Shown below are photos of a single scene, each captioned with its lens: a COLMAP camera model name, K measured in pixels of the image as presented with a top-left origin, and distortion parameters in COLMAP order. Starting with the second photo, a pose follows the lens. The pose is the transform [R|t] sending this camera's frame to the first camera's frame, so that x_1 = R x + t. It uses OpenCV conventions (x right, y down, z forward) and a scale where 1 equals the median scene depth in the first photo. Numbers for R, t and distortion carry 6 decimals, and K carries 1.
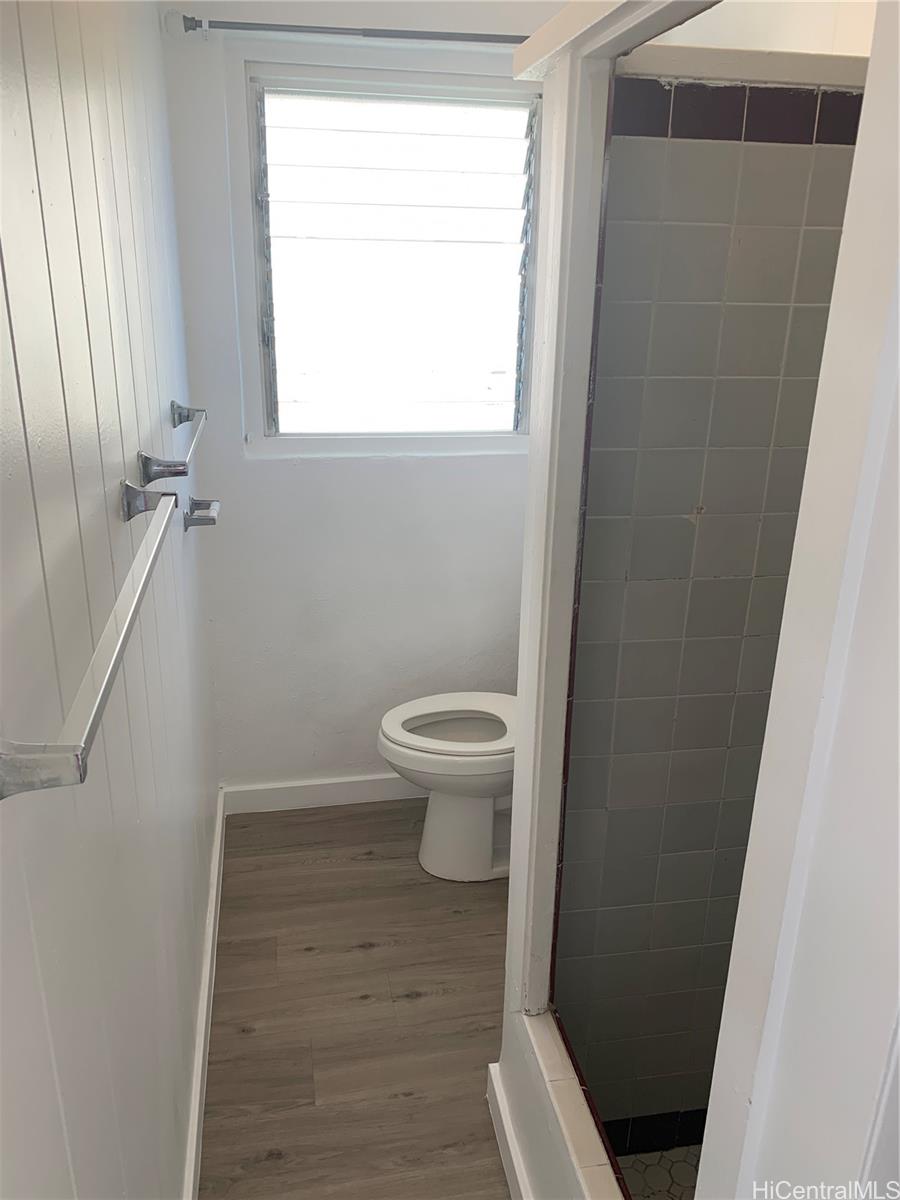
lens RADIAL K [[913.6, 0, 458.1], [0, 913.6, 603.3], [0, 0, 1]] dist [-0.007569, 0.009157]
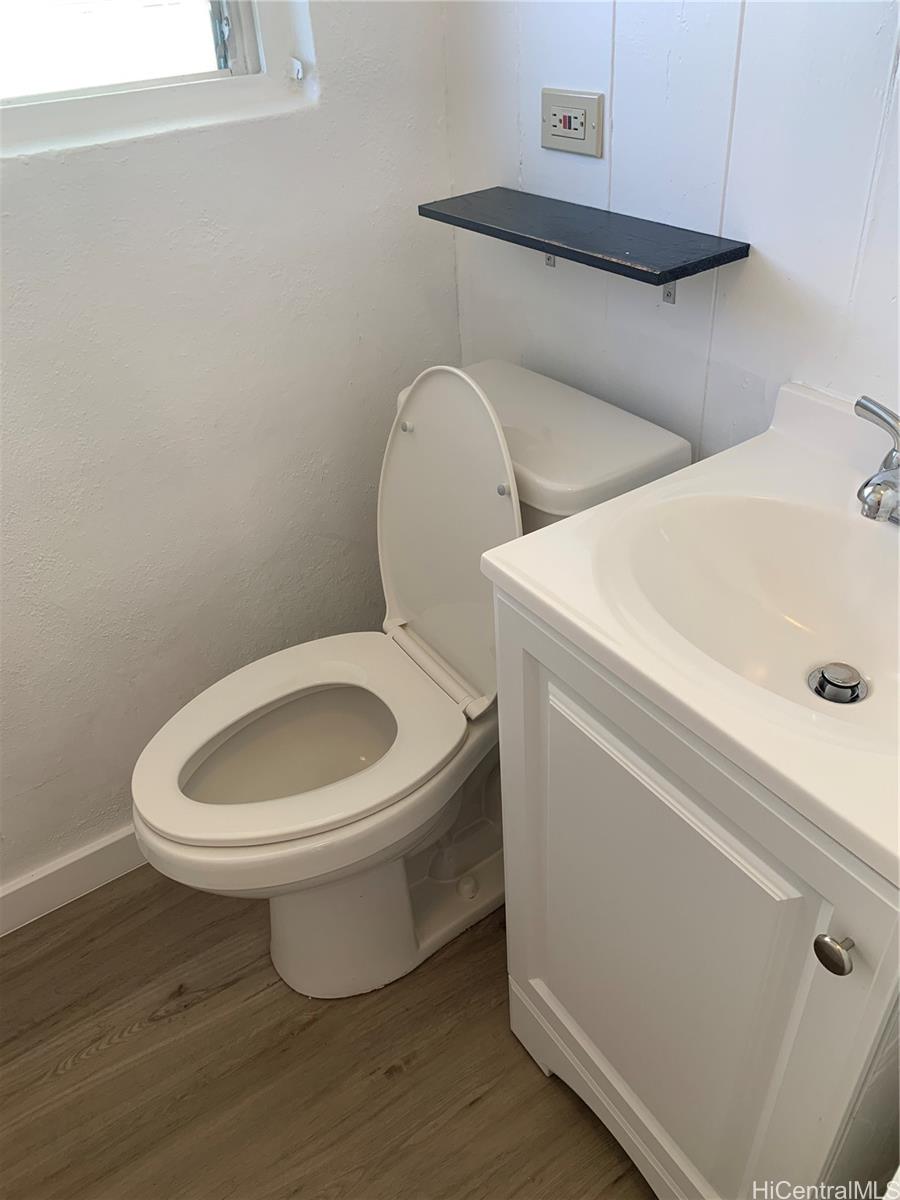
lens RADIAL K [[913.6, 0, 451.4], [0, 913.6, 591.2], [0, 0, 1]] dist [-0.007569, 0.009157]
pose [[0.915458, -0.293343, 0.275475, -0.032928], [0.212509, 0.933728, 0.288083, -0.063087], [-0.341726, -0.205187, 0.917127, 0.550974]]
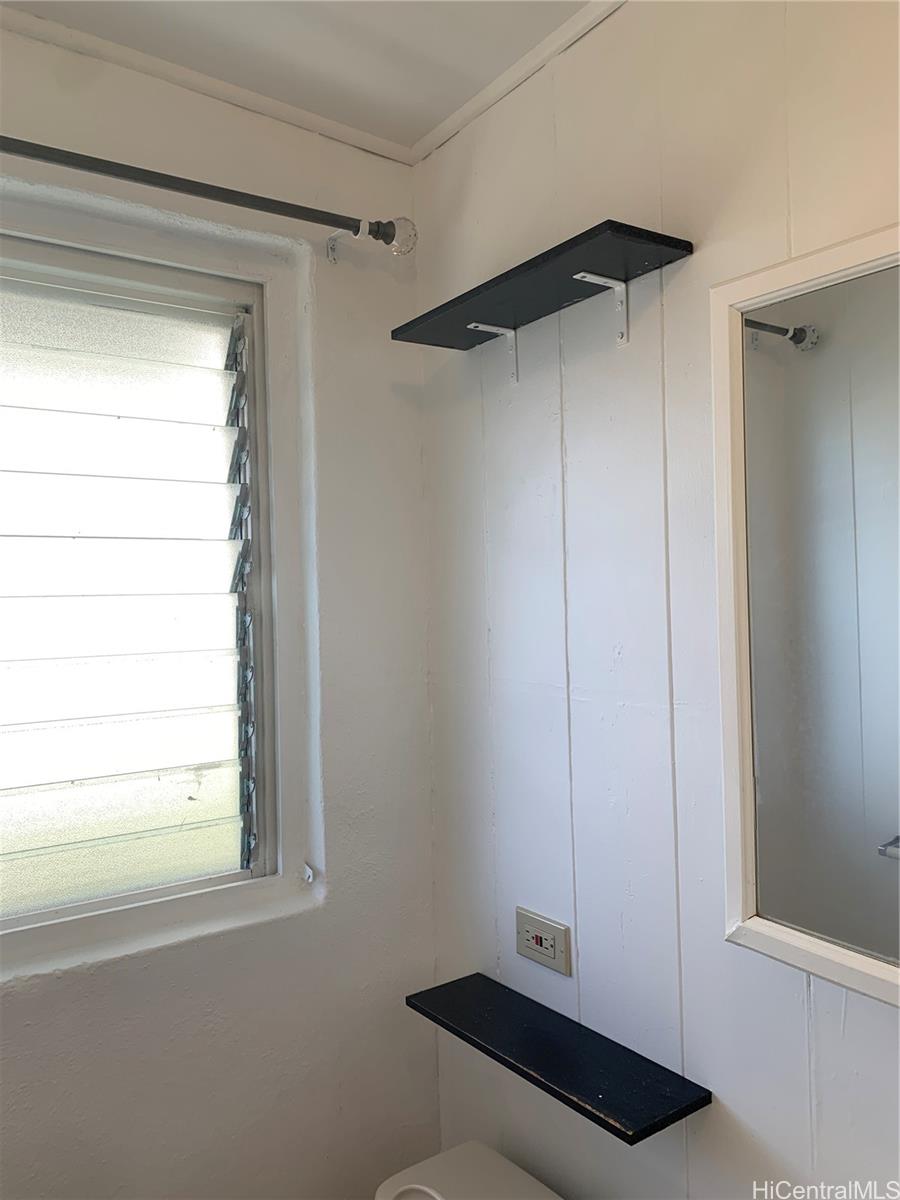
lens RADIAL K [[913.6, 0, 453.7], [0, 913.6, 601.6], [0, 0, 1]] dist [-0.007569, 0.009157]
pose [[0.907184, -0.049067, 0.417864, -0.040109], [0.187641, 0.936118, -0.297447, -0.158763], [-0.376575, 0.348247, 0.858438, 0.502215]]
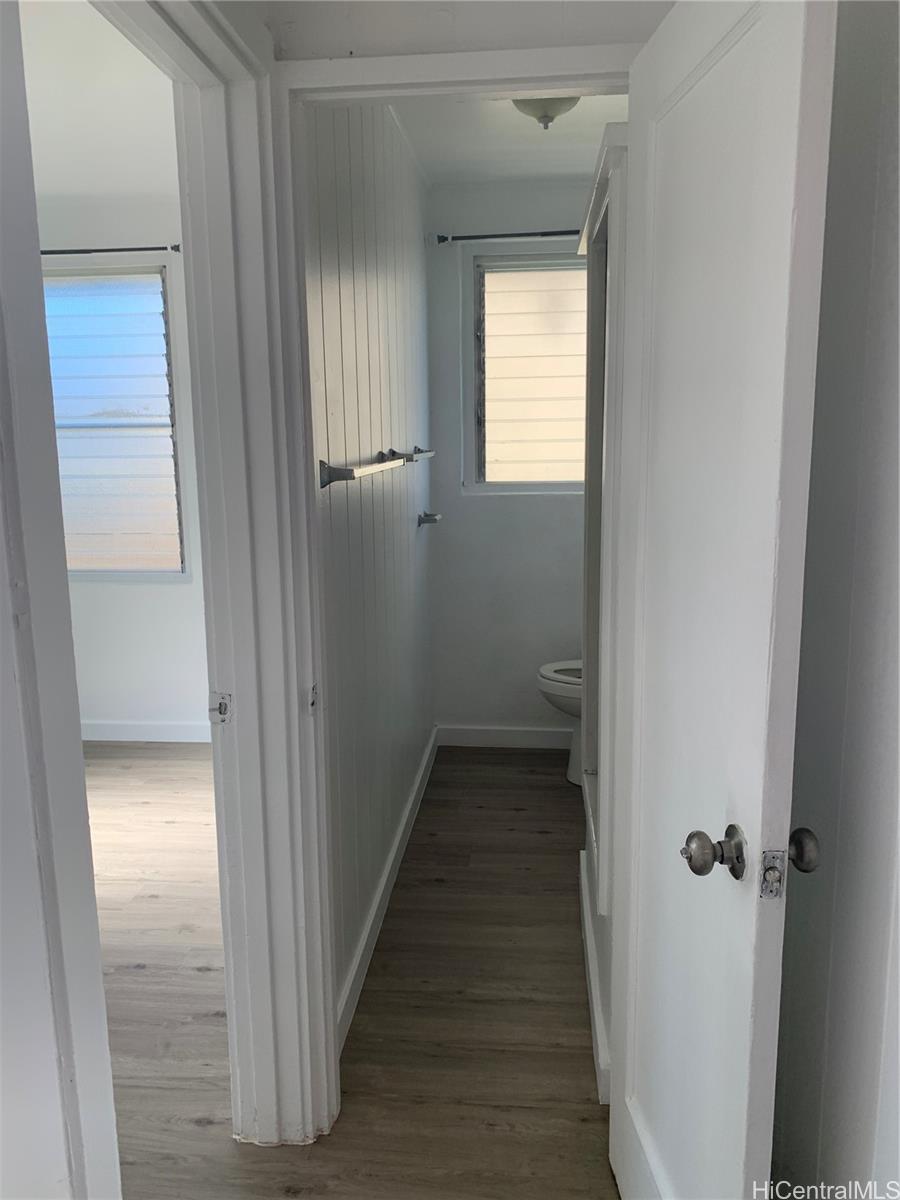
lens RADIAL K [[913.6, 0, 443.4], [0, 913.6, 600.0], [0, 0, 1]] dist [-0.007569, 0.009157]
pose [[0.954628, 0.011958, -0.297562, 0.199517], [-0.062847, 0.984779, -0.162050, 0.269581], [0.291095, 0.173399, 0.940849, -0.430517]]
